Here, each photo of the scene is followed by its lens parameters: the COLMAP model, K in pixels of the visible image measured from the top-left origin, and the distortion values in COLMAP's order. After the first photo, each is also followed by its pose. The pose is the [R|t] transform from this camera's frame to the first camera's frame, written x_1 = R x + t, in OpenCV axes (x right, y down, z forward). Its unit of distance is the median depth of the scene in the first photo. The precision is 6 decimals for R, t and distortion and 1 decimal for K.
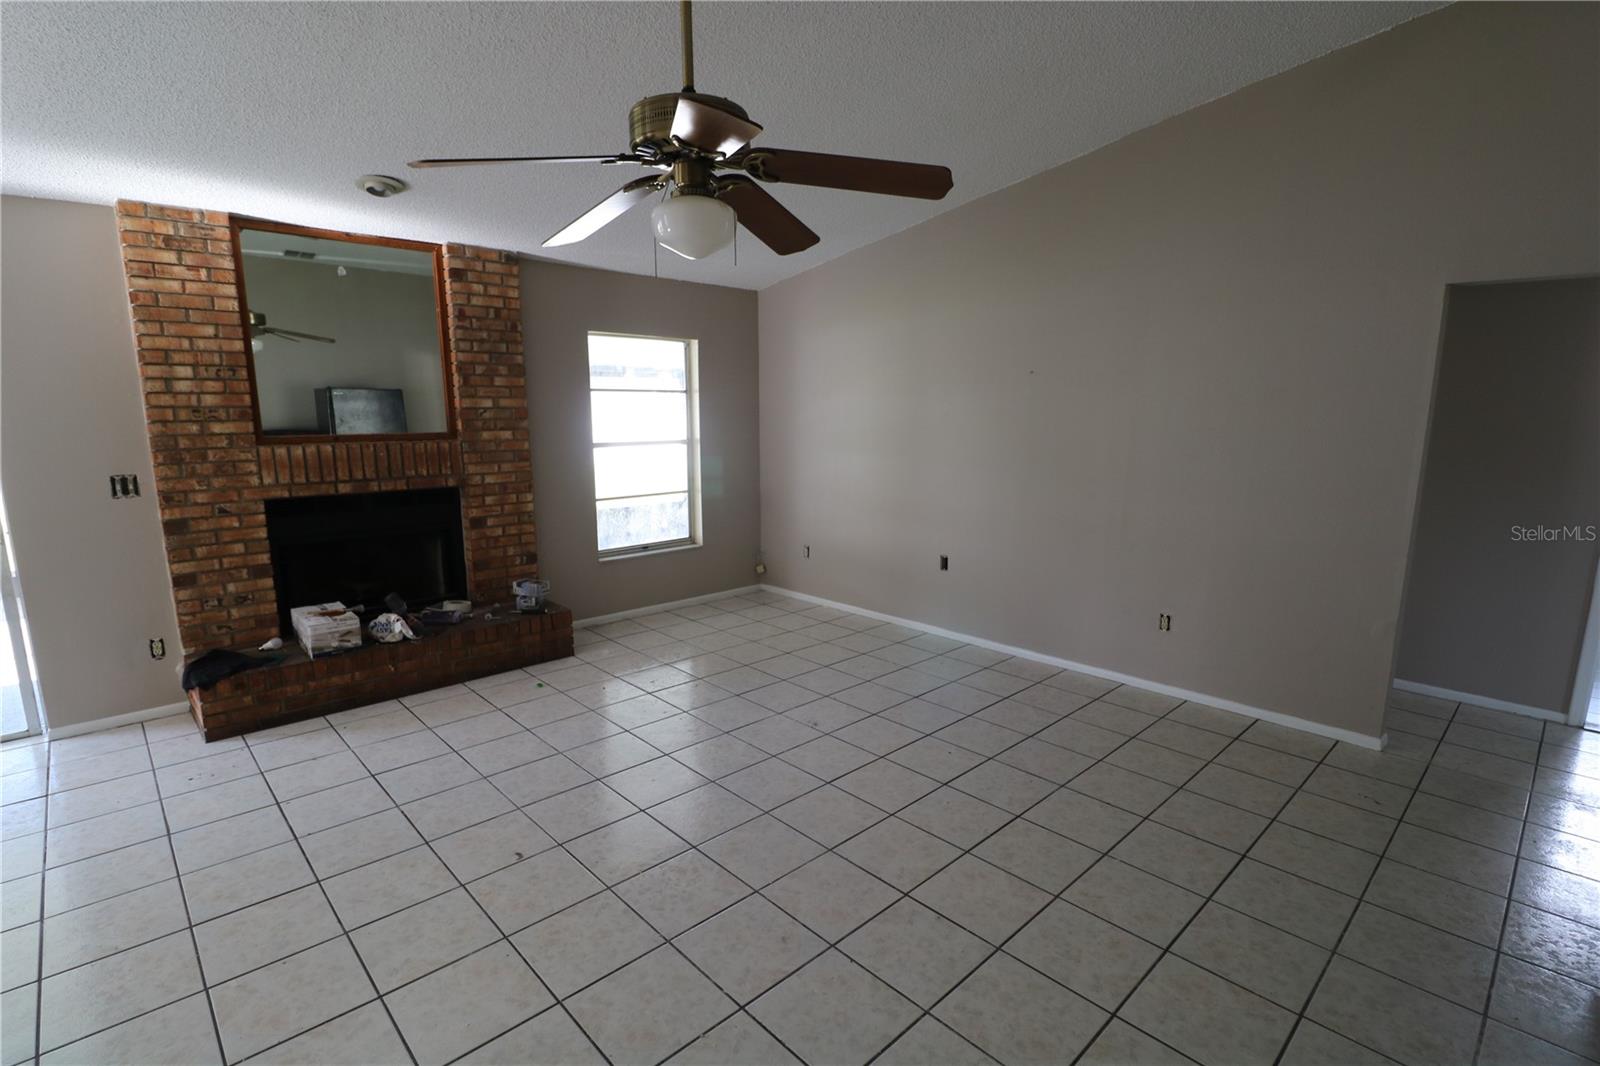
lens RADIAL K [[763.6, 0, 800.3], [0, 763.6, 548.3], [0, 0, 1]] dist [-0.000522, -0.010683]
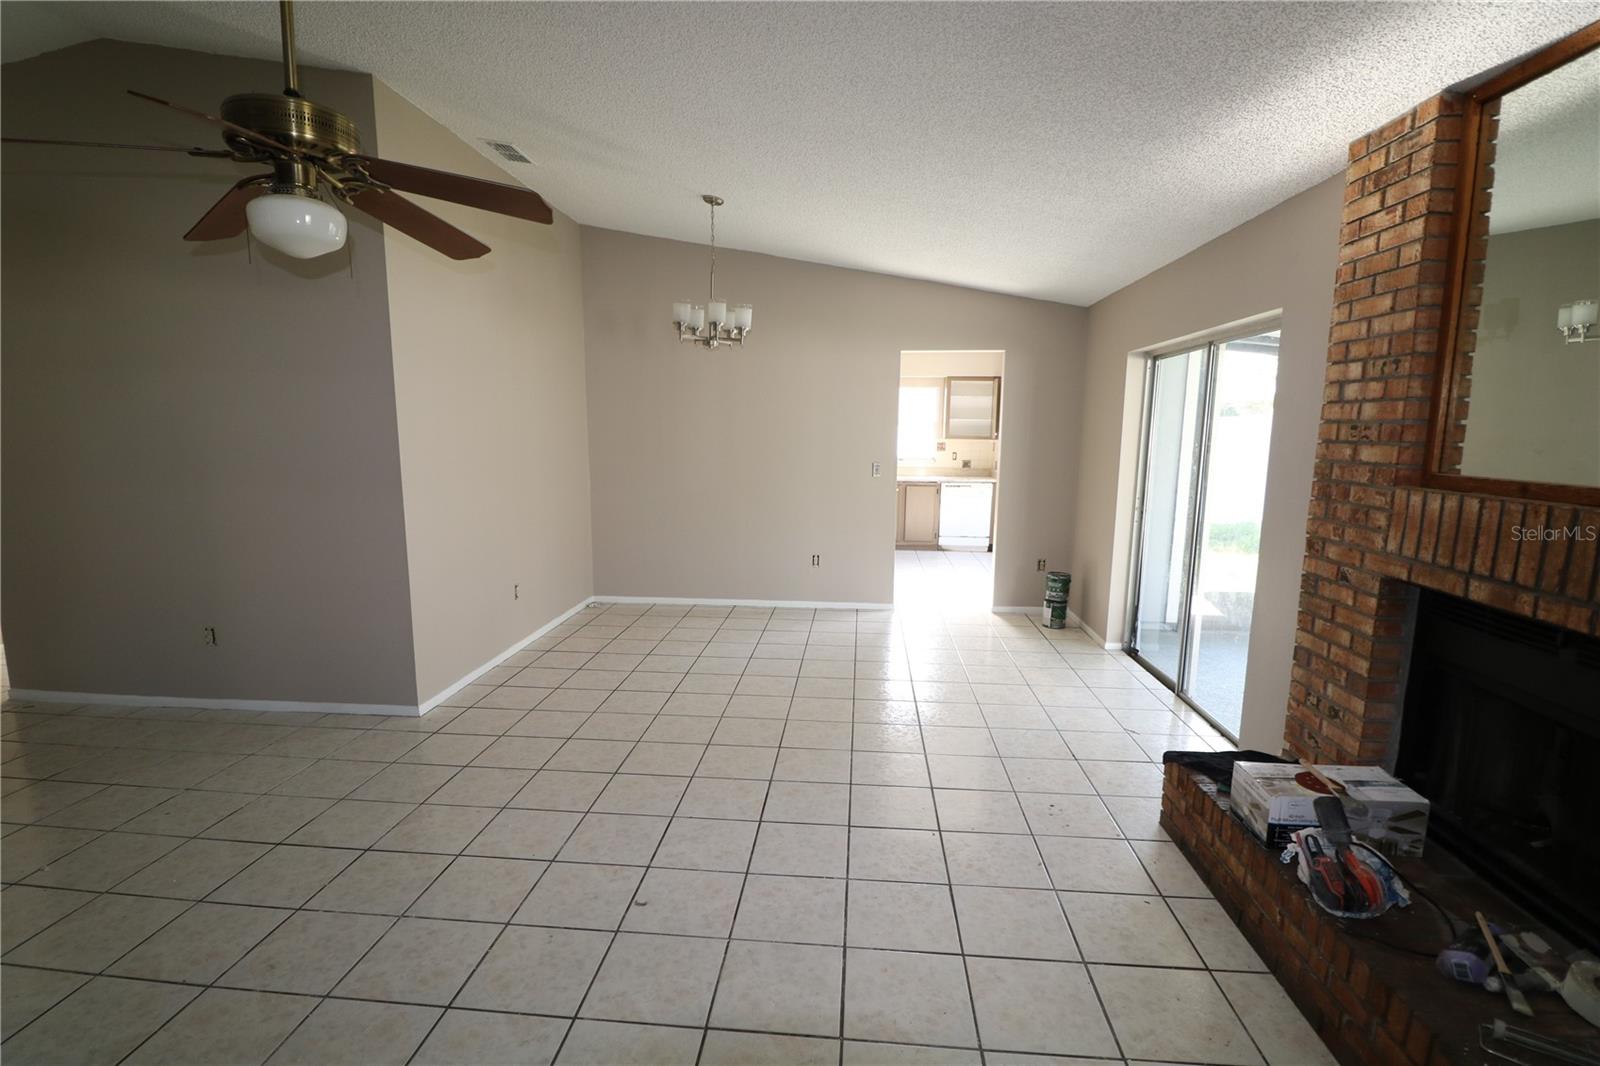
lens RADIAL K [[763.6, 0, 792.5], [0, 763.6, 547.3], [0, 0, 1]] dist [-0.000522, -0.010683]
pose [[-0.752889, 0.096706, -0.651004, 0.032972], [-0.128729, 0.948403, 0.289761, -0.194963], [0.645435, 0.301961, -0.701593, 1.092415]]
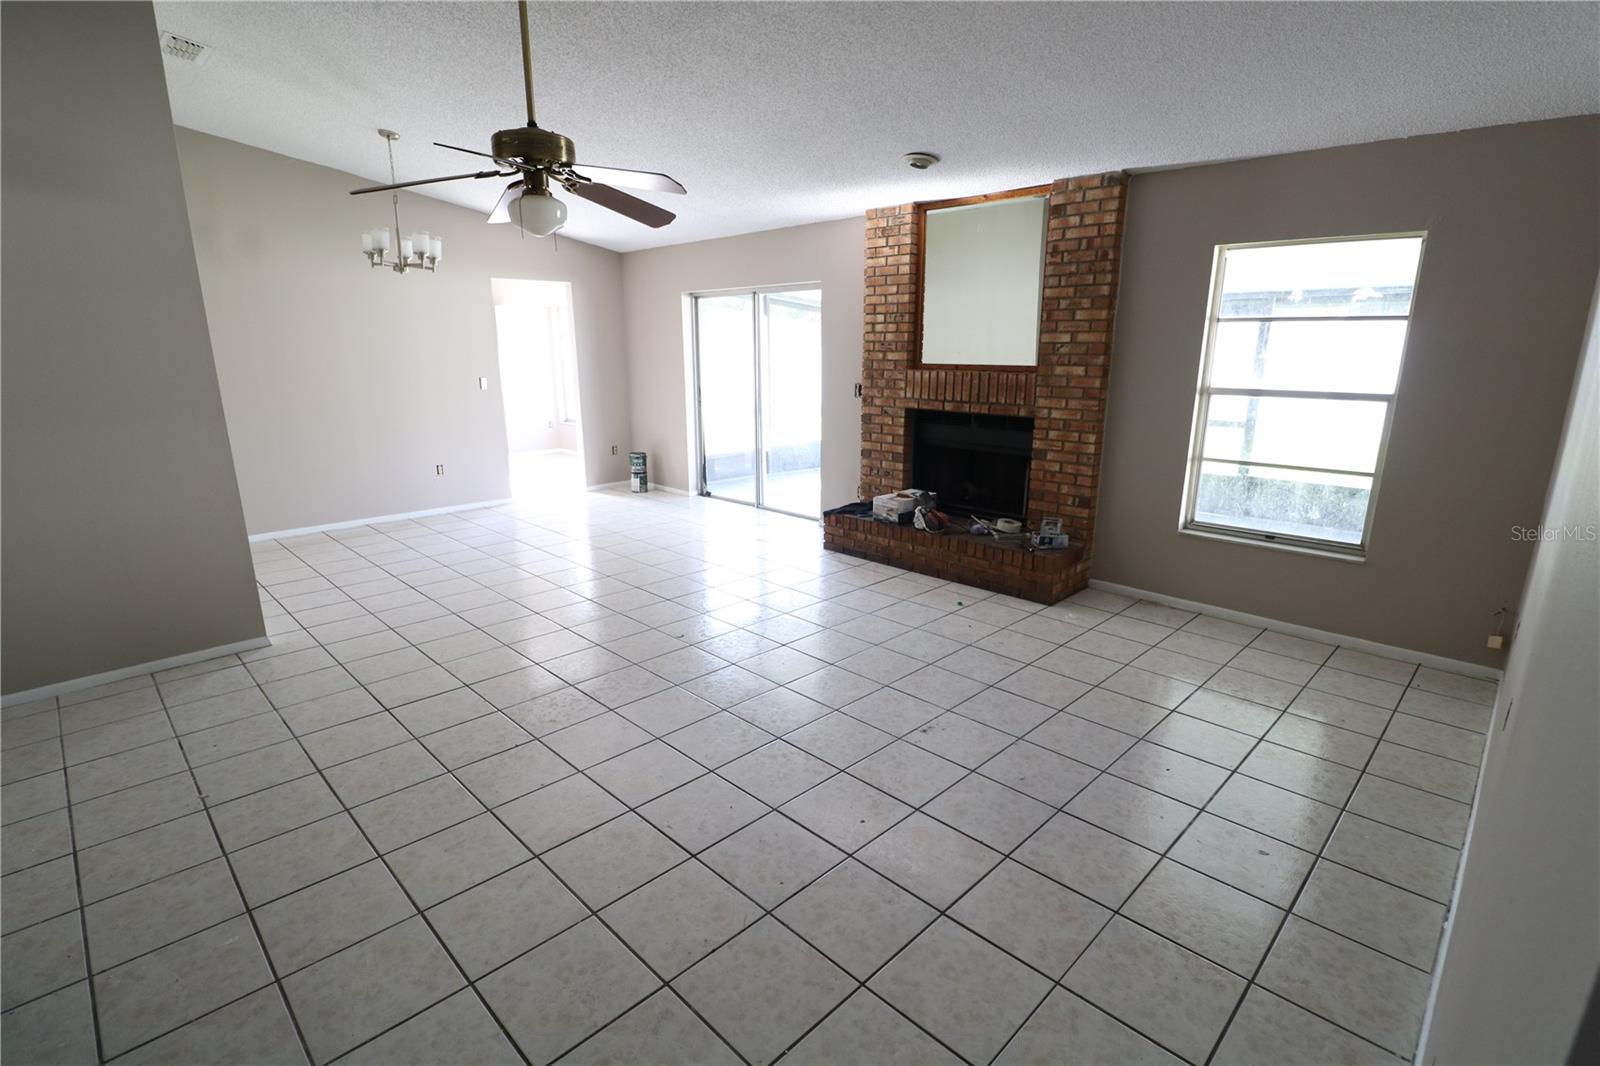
lens RADIAL K [[763.6, 0, 801.1], [0, 763.6, 549.1], [0, 0, 1]] dist [-0.000522, -0.010683]
pose [[0.024475, 0.258379, -0.965733, 0.724895], [-0.183858, 0.950708, 0.249700, -0.131149], [0.982648, 0.171446, 0.070773, 0.738198]]
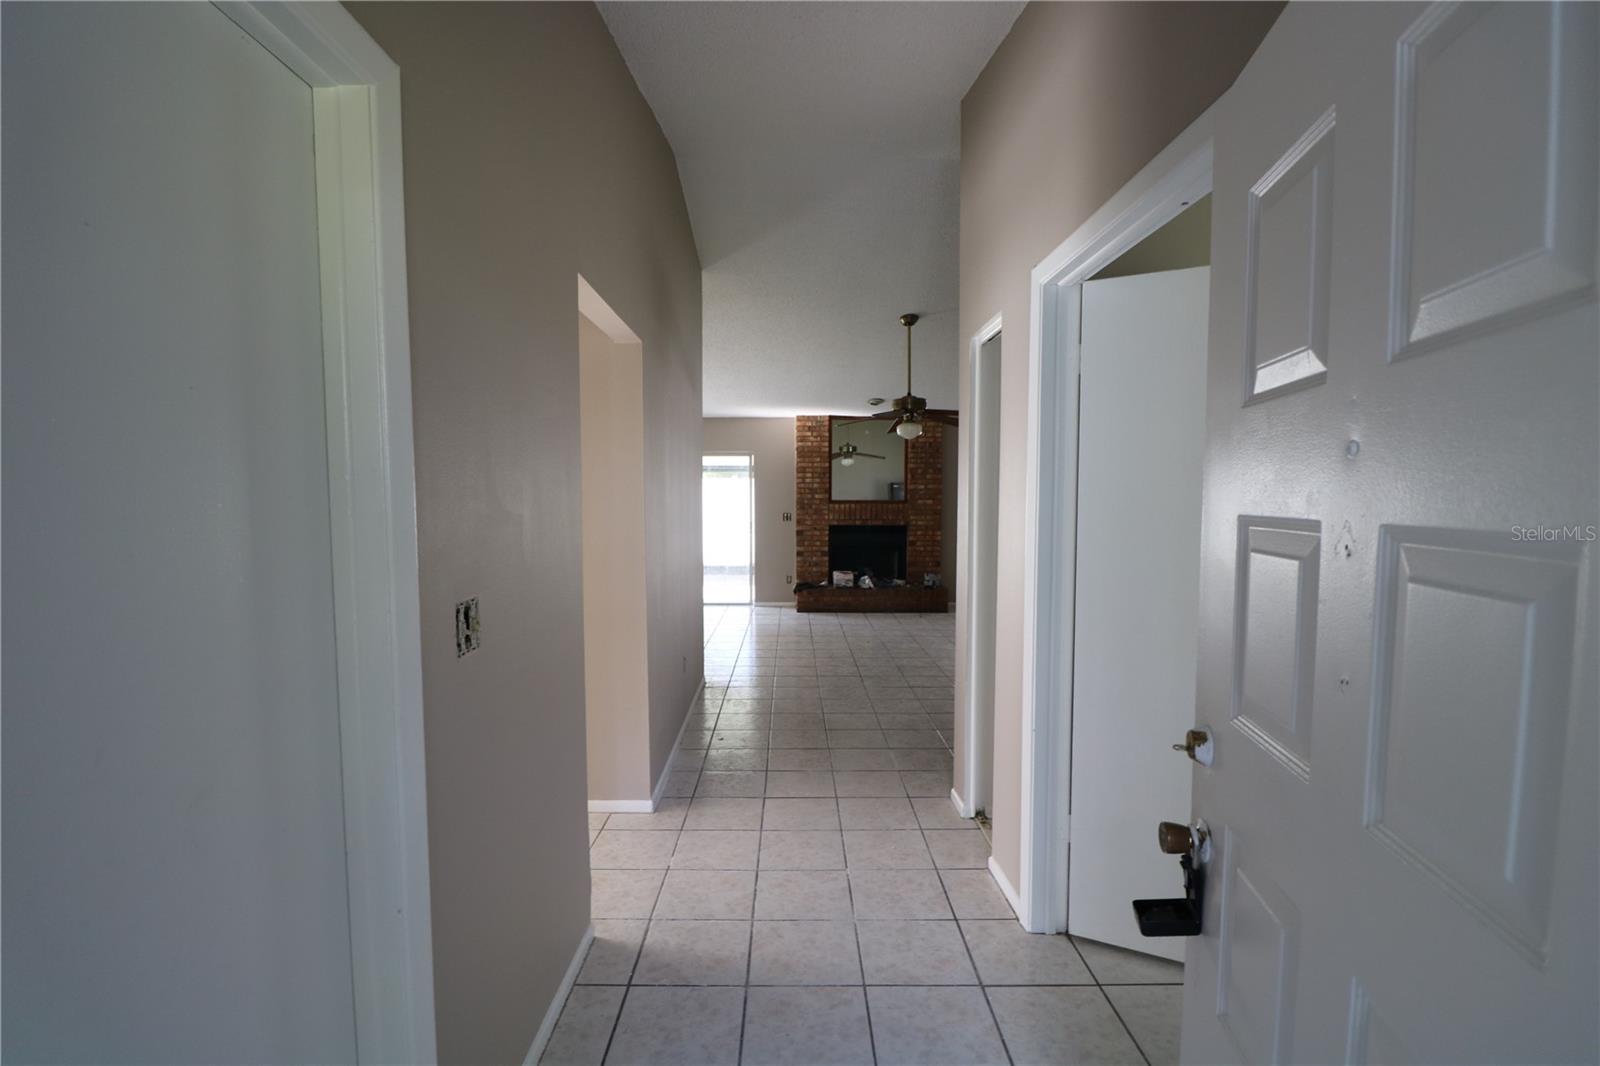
lens RADIAL K [[763.6, 0, 802.4], [0, 763.6, 543.5], [0, 0, 1]] dist [-0.000522, -0.010683]
pose [[0.732317, 0.038042, -0.679900, 0.913331], [-0.125273, 0.988924, -0.079599, 0.201686], [0.669342, 0.143465, 0.728971, -0.851461]]
